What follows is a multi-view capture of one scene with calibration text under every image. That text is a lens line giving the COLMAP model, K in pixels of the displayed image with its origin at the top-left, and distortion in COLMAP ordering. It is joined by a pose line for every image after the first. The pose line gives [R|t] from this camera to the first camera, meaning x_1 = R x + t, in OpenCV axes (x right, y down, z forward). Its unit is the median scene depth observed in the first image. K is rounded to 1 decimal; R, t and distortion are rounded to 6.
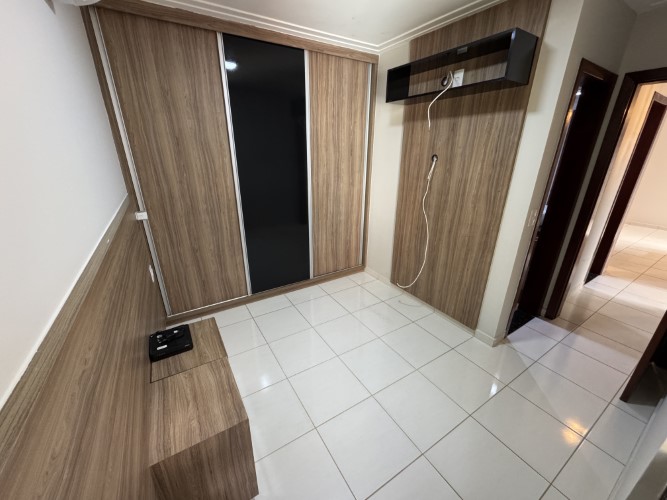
lens RADIAL K [[266.7, 0, 327.7], [0, 266.7, 249.8], [0, 0, 1]] dist [-0.004775, 0.000296]
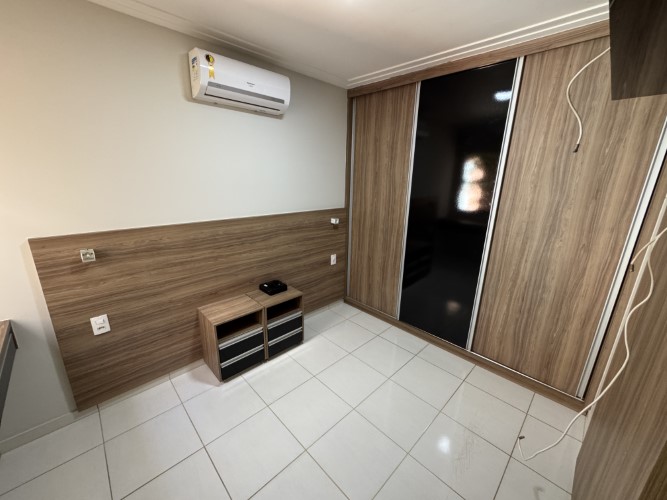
lens RADIAL K [[266.7, 0, 326.5], [0, 266.7, 249.3], [0, 0, 1]] dist [-0.004775, 0.000296]
pose [[0.215667, 0.267796, -0.939028, 0.615648], [-0.357385, 0.916582, 0.179314, -0.185839], [0.908715, 0.296922, 0.293383, 0.424712]]
